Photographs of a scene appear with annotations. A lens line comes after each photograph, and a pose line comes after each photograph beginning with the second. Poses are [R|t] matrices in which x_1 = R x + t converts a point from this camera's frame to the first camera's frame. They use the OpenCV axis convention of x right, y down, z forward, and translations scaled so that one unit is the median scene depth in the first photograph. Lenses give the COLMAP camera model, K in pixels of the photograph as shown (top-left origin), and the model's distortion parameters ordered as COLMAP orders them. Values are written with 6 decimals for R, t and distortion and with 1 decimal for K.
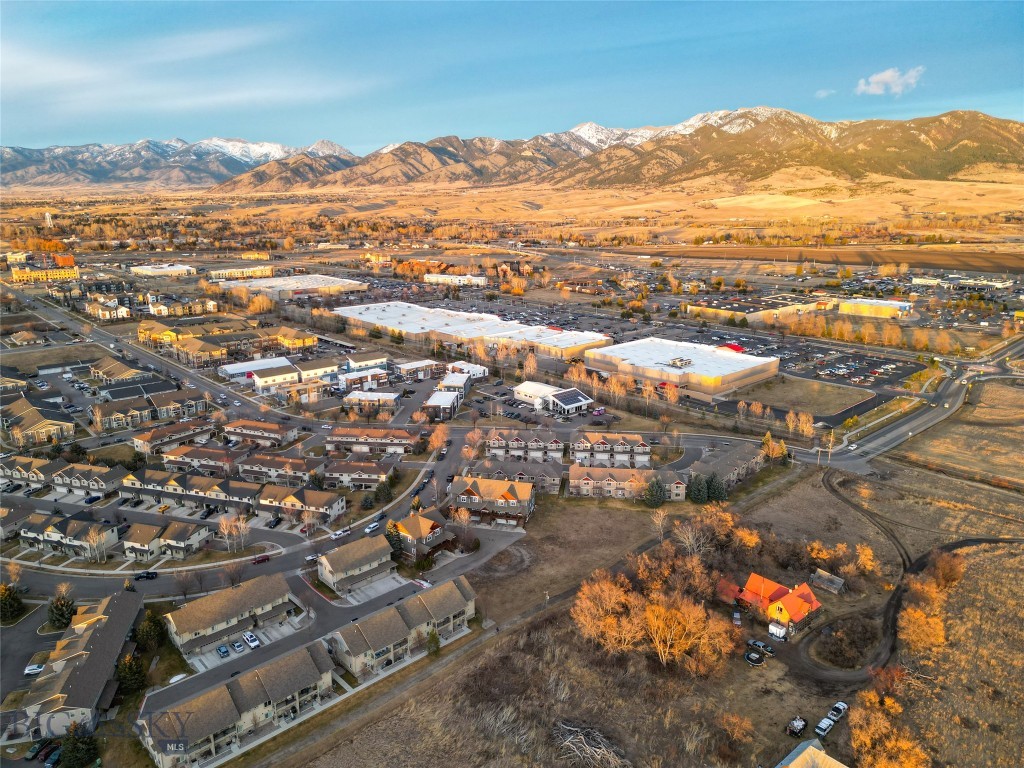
lens RADIAL K [[709.6, 0, 510.2], [0, 709.6, 387.6], [0, 0, 1]] dist [0.085765, -0.083386]
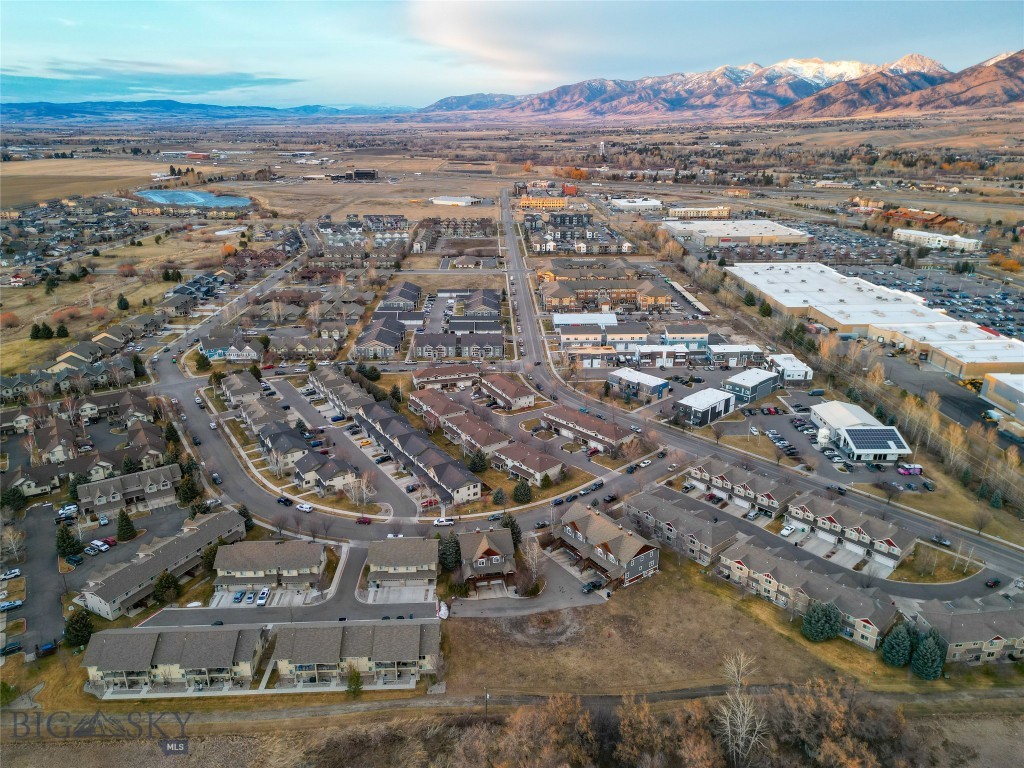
lens RADIAL K [[709.6, 0, 510.2], [0, 709.6, 387.6], [0, 0, 1]] dist [0.085765, -0.083386]
pose [[0.756858, 0.228383, -0.612379, 0.252050], [-0.170405, 0.973509, 0.152454, -0.089627], [0.630974, -0.011034, 0.775725, 0.200994]]
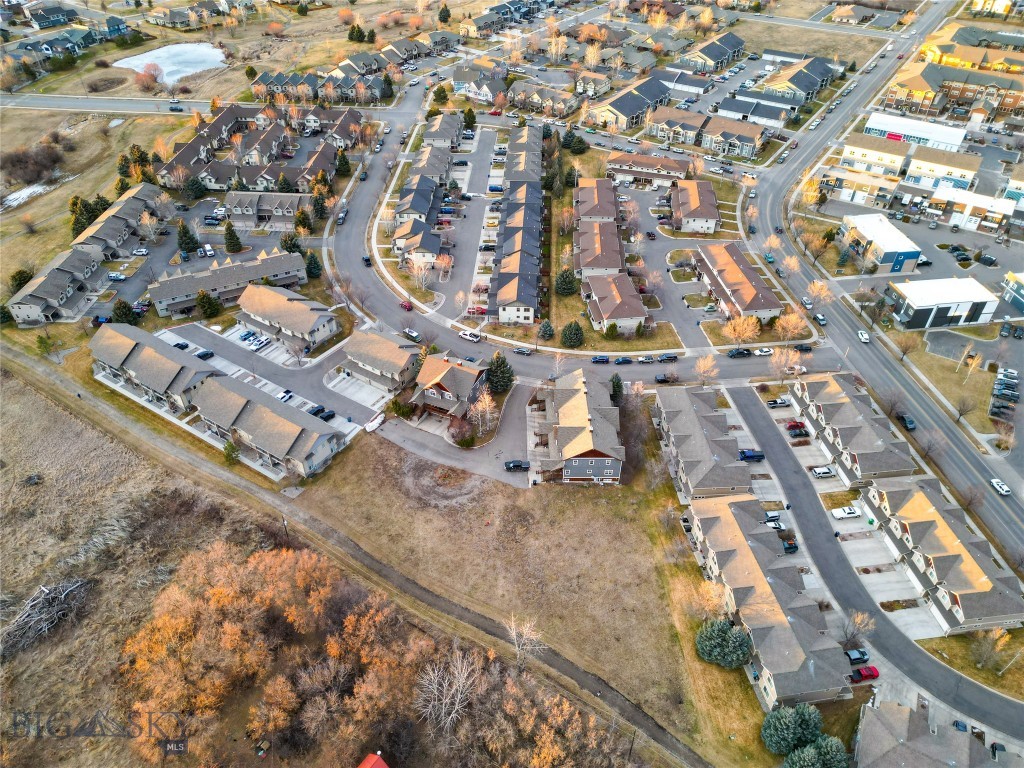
lens RADIAL K [[709.6, 0, 510.2], [0, 709.6, 387.6], [0, 0, 1]] dist [0.085765, -0.083386]
pose [[0.239595, 0.621309, -0.746036, 0.310766], [-0.258193, 0.781523, 0.567942, -0.169665], [0.935912, 0.056545, 0.347666, 0.488956]]
